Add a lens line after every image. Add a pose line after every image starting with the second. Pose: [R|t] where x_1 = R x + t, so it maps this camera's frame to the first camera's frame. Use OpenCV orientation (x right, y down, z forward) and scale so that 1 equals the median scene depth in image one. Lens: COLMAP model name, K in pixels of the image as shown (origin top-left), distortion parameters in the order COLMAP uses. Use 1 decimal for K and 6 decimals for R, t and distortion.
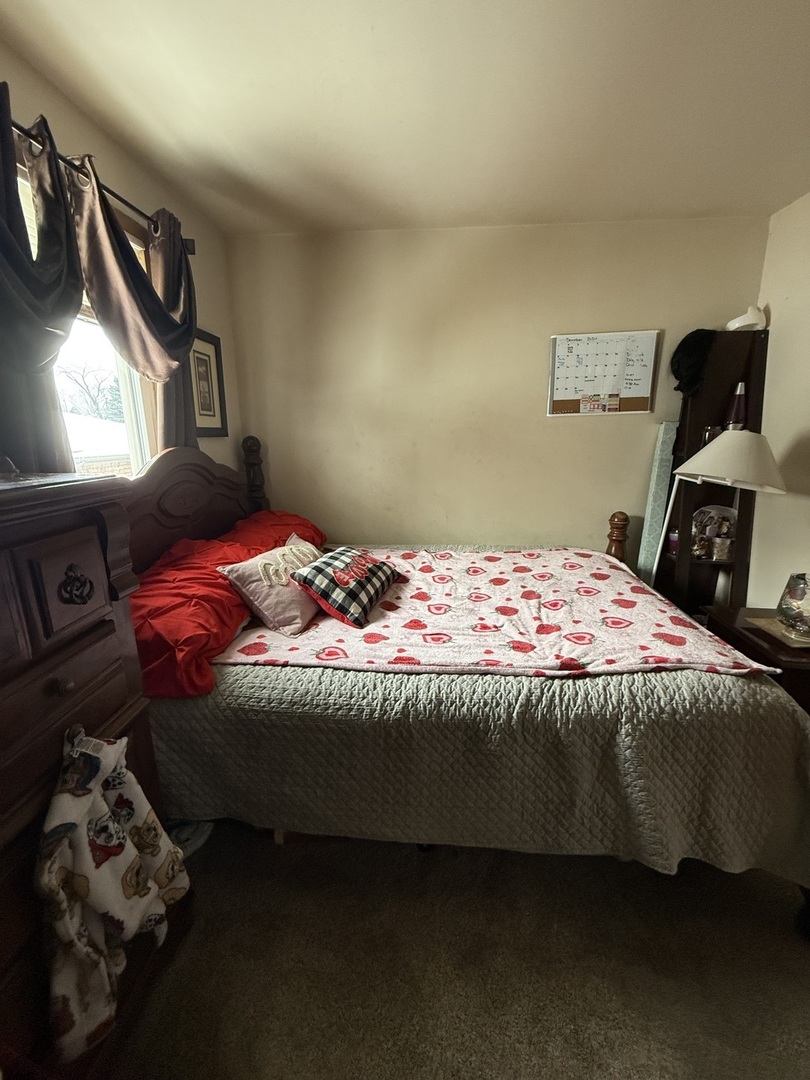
lens RADIAL K [[432.1, 0, 409.3], [0, 432.1, 536.8], [0, 0, 1]] dist [-0.000145, -0.000055]
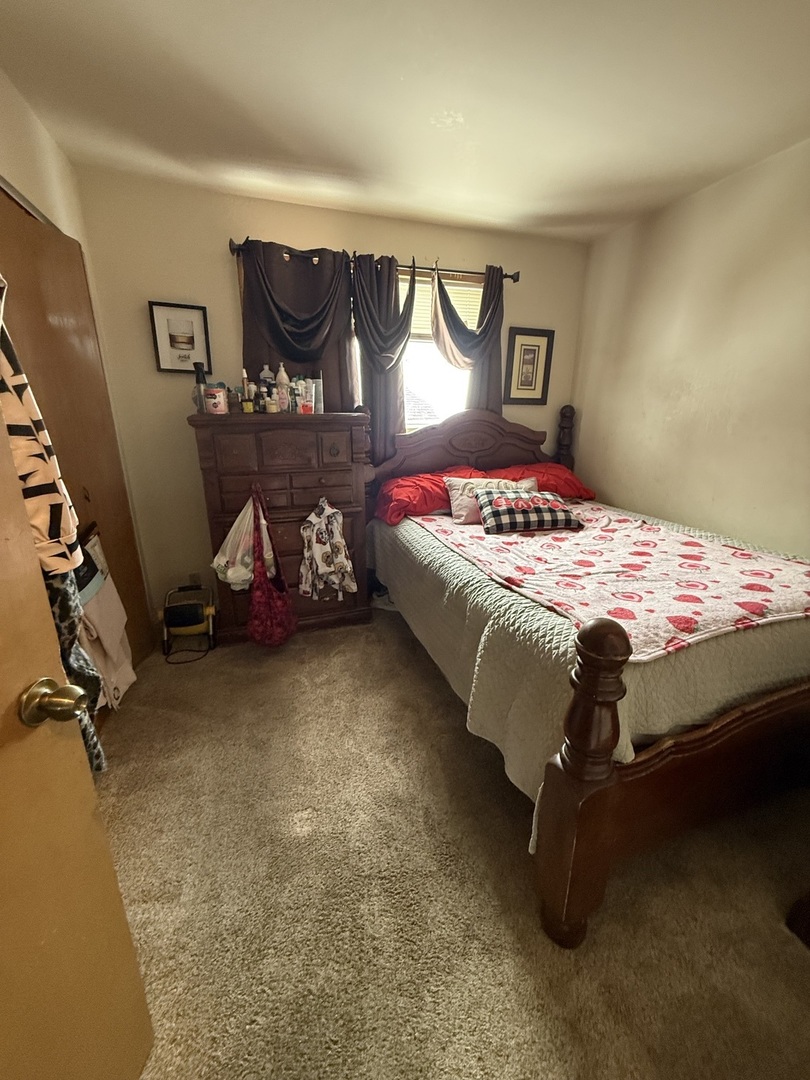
lens RADIAL K [[432.1, 0, 403.6], [0, 432.1, 537.3], [0, 0, 1]] dist [-0.000145, -0.000055]
pose [[0.383777, 0.272349, -0.882350, 0.987831], [-0.229065, 0.953730, 0.194750, 0.000093], [0.894564, 0.127374, 0.428405, 0.111722]]
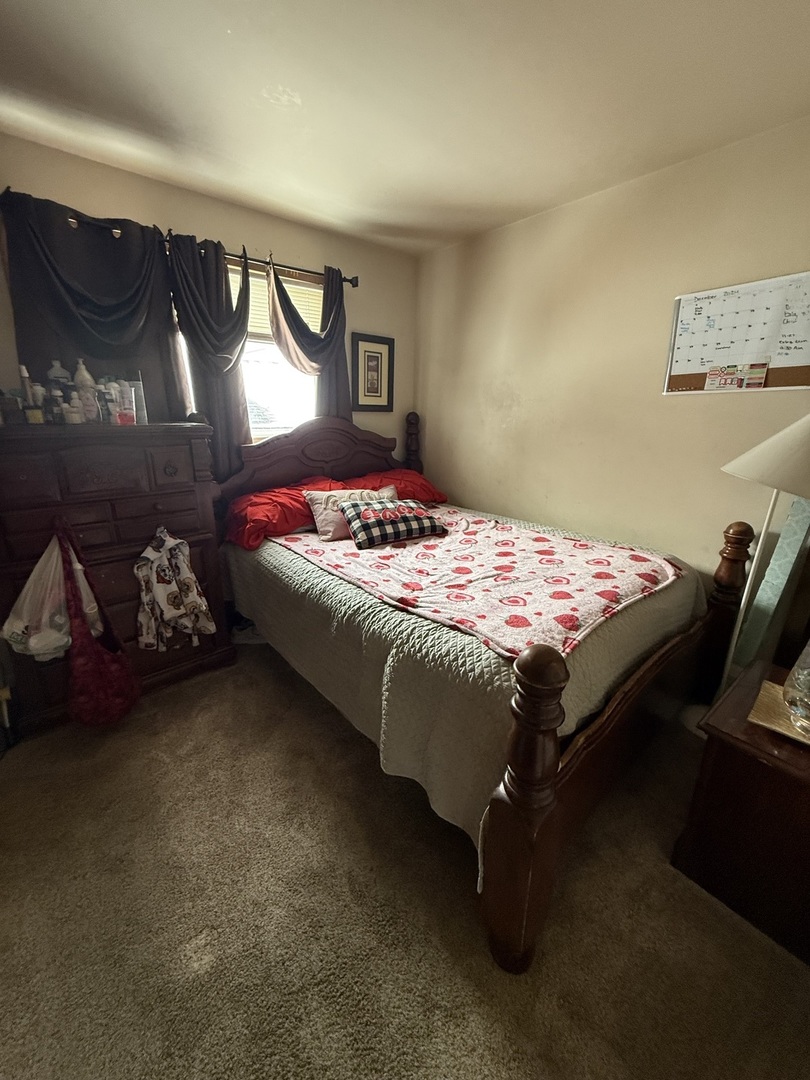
lens RADIAL K [[432.1, 0, 404.2], [0, 432.1, 537.5], [0, 0, 1]] dist [-0.000145, -0.000055]
pose [[0.704215, 0.214465, -0.676821, 0.854489], [-0.185854, 0.975729, 0.115804, -0.014818], [0.685230, 0.044239, 0.726982, 0.073600]]
